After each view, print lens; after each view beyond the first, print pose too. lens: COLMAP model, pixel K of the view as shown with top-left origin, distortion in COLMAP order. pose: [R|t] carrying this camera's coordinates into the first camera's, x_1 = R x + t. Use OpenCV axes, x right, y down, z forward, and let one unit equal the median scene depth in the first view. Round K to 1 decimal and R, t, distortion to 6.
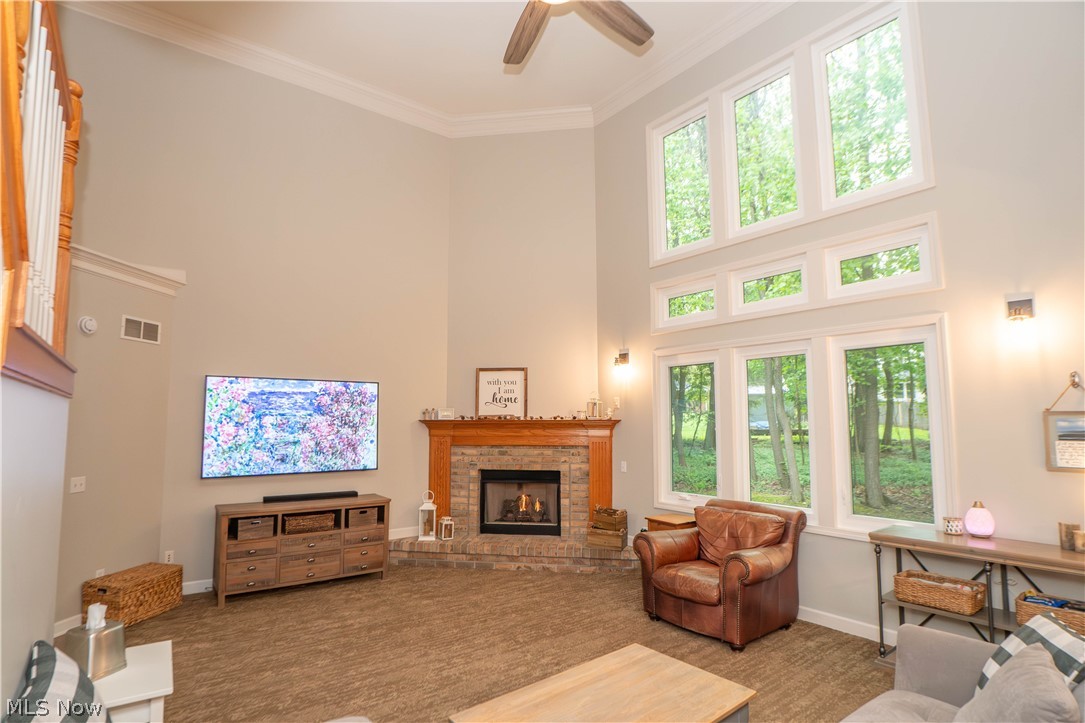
lens RADIAL K [[546.9, 0, 535.8], [0, 546.9, 369.0], [0, 0, 1]] dist [-0.032849, 0.004497]
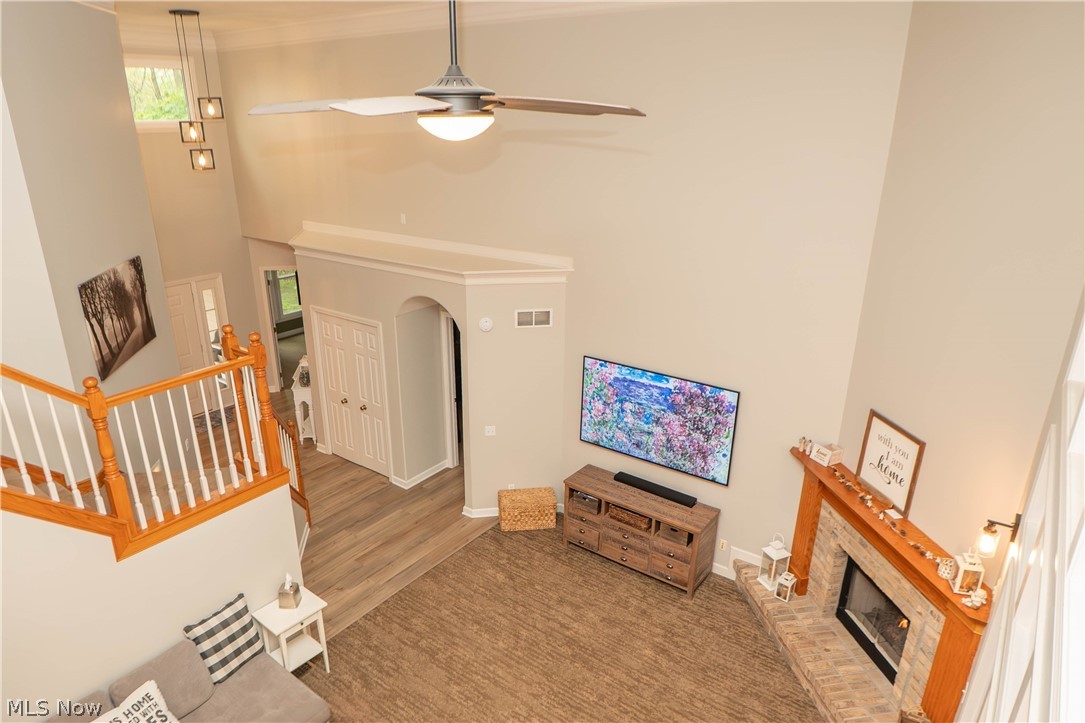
lens RADIAL K [[681.4, 0, 506.7], [0, 681.4, 389.9], [0, 0, 1]] dist [-0.033174, 0.003039]
pose [[0.263931, 0.346145, -0.900291, 0.576300], [0.093435, 0.919823, 0.381047, -0.431559], [0.960005, -0.184689, 0.210428, 0.495542]]
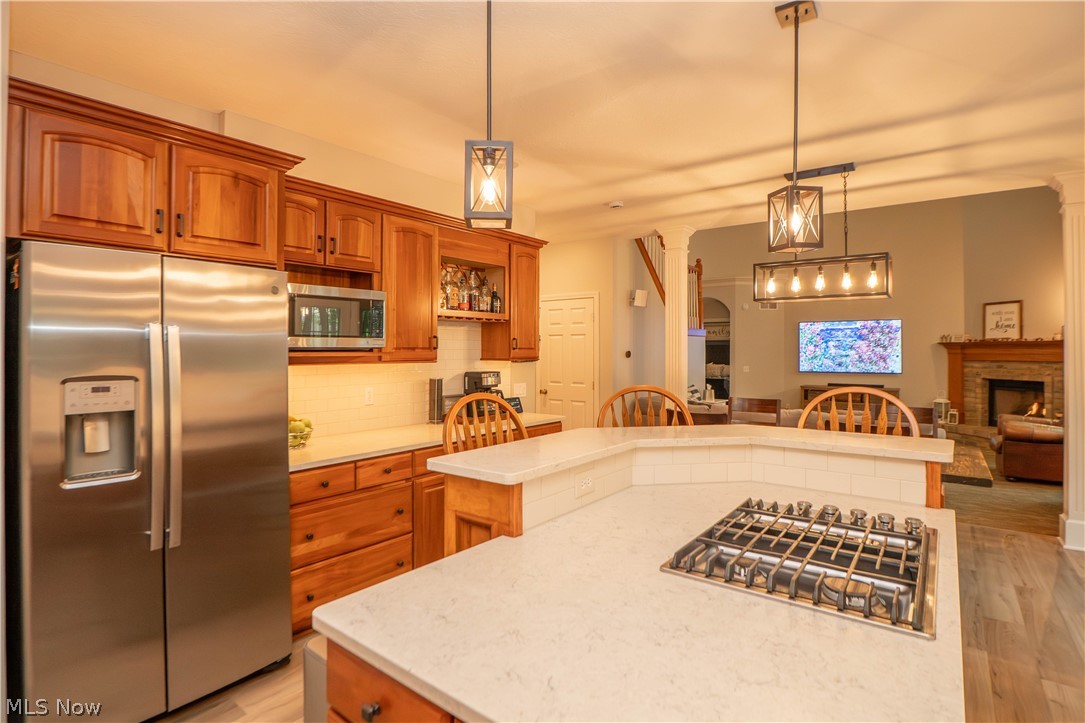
lens RADIAL K [[546.9, 0, 518.9], [0, 546.9, 347.4], [0, 0, 1]] dist [-0.032849, 0.004497]
pose [[0.253604, -0.007226, -0.967281, 1.015284], [0.085178, 0.996254, 0.014890, -0.012463], [0.963550, -0.086167, 0.253270, -0.504728]]
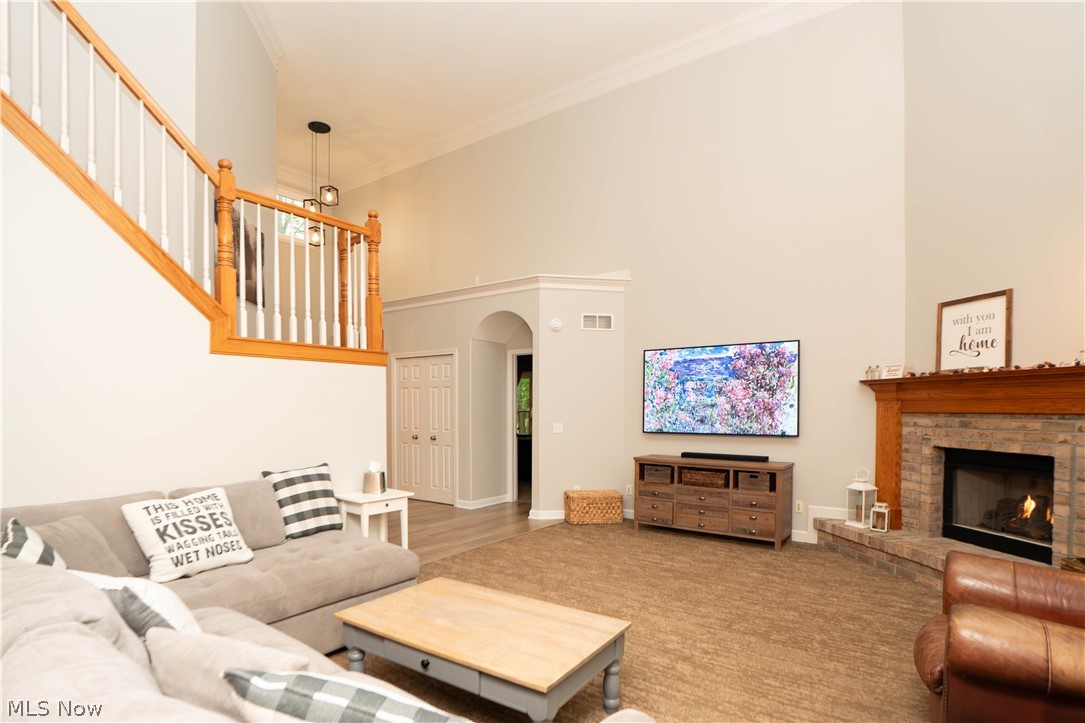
lens RADIAL K [[546.9, 0, 523.7], [0, 546.9, 421.3], [0, 0, 1]] dist [-0.032849, 0.004497]
pose [[0.279998, 0.023173, -0.959721, 0.474306], [0.085289, 0.995155, 0.048911, 0.081528], [0.956205, -0.095549, 0.276665, 0.342570]]
